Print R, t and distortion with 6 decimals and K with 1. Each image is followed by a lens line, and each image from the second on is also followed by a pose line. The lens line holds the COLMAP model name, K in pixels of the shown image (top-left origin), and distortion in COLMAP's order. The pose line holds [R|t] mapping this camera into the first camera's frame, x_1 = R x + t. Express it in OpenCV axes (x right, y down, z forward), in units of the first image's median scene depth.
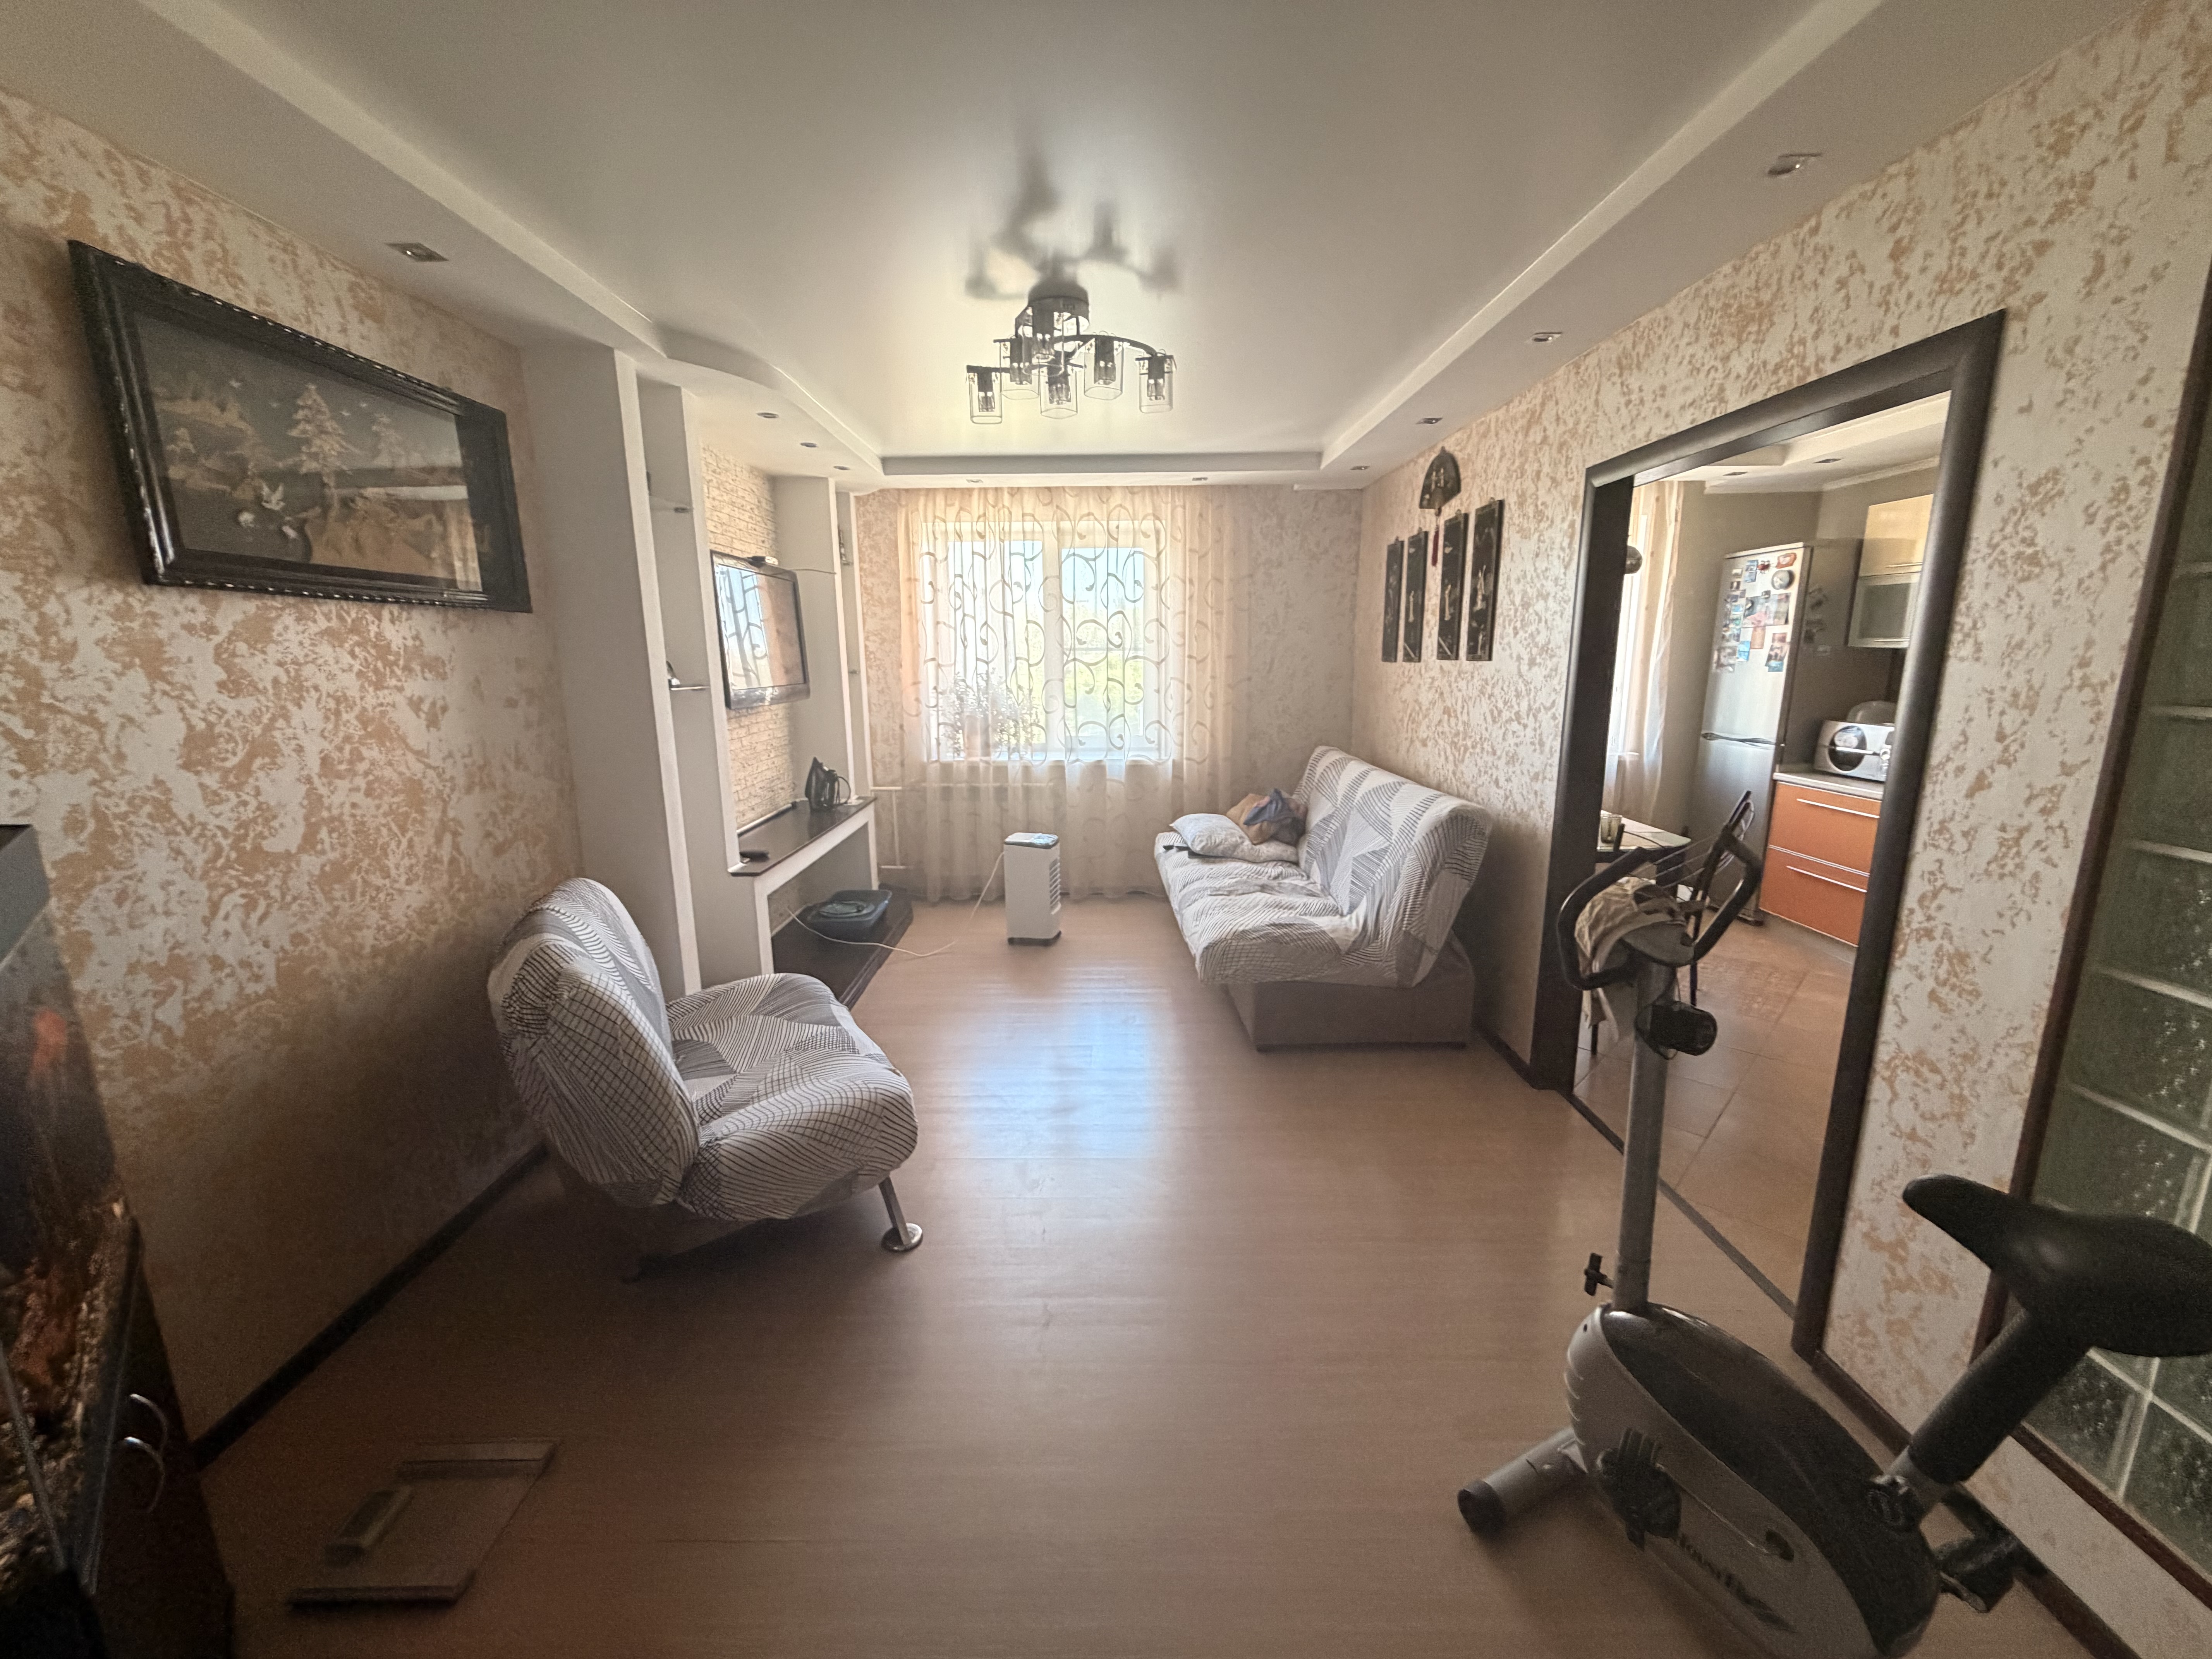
lens RADIAL K [[878.4, 0, 1110.4], [0, 878.4, 826.7], [0, 0, 1]] dist [-0.000256, 0.000417]
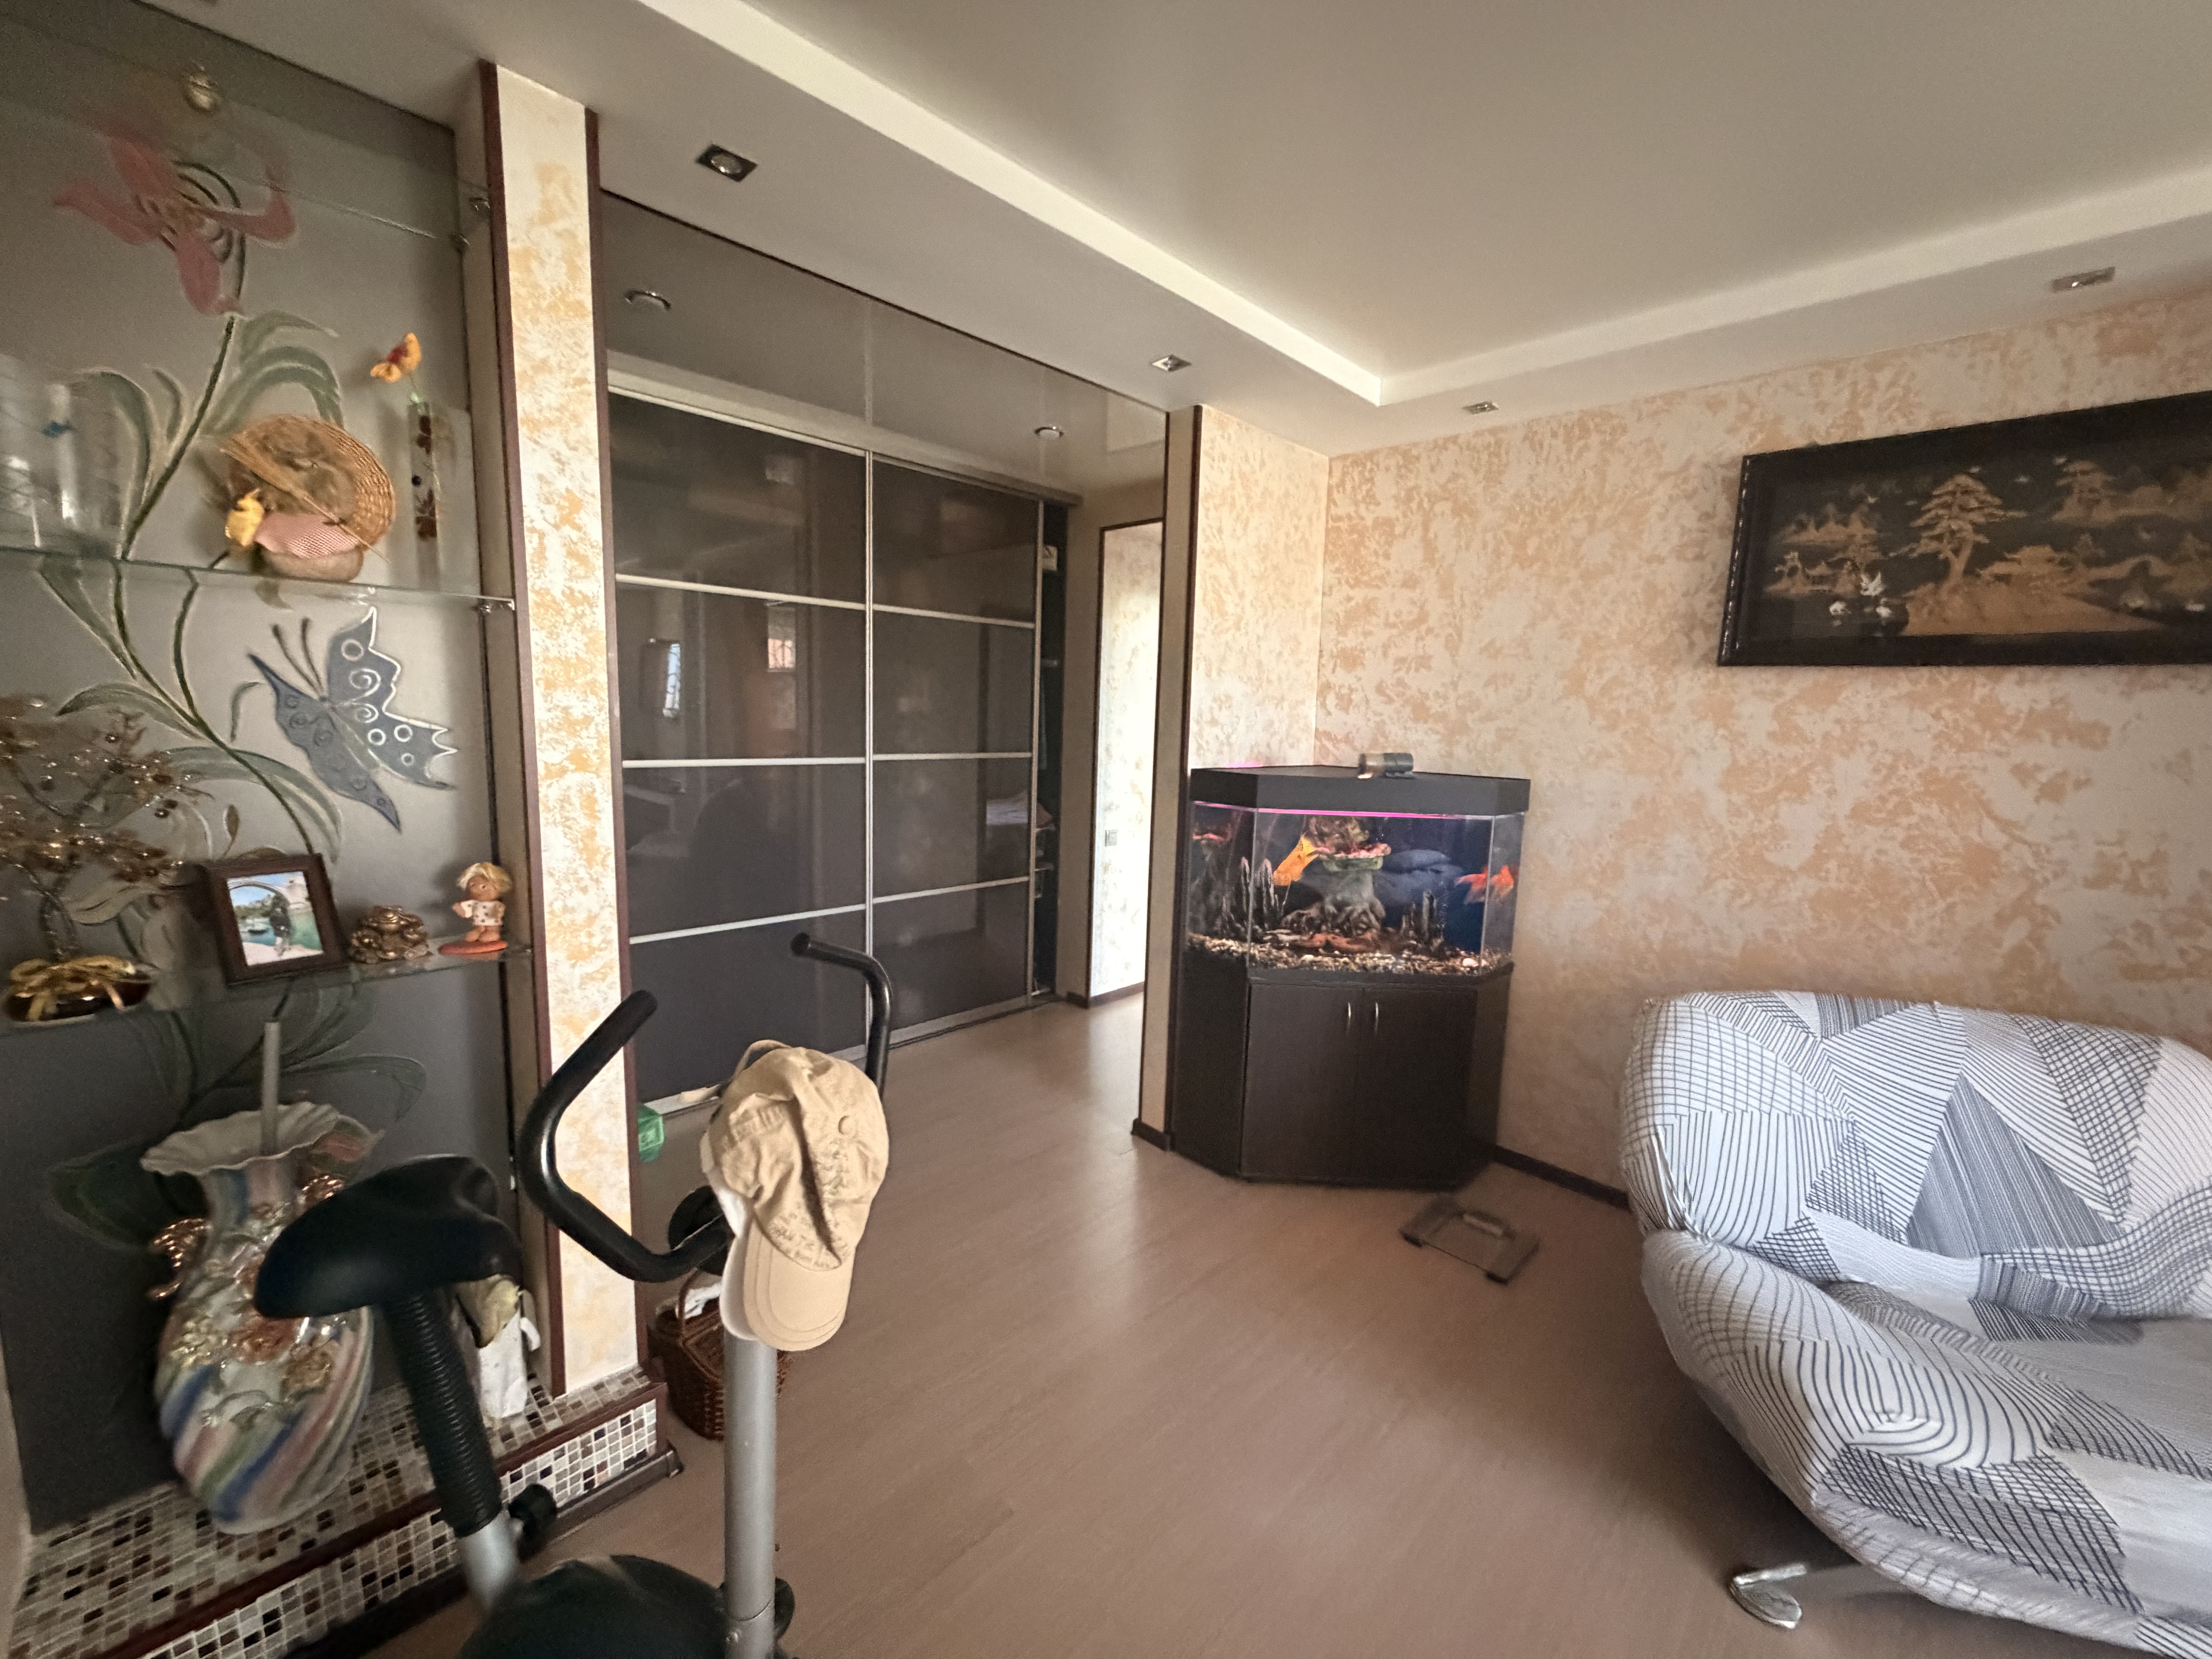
lens RADIAL K [[878.4, 0, 1104.9], [0, 878.4, 827.9], [0, 0, 1]] dist [-0.000256, 0.000417]
pose [[-0.705235, 0.077587, -0.704715, 0.648555], [-0.167678, 0.947540, 0.272124, -0.206039], [0.688859, 0.310077, -0.655229, 1.140444]]
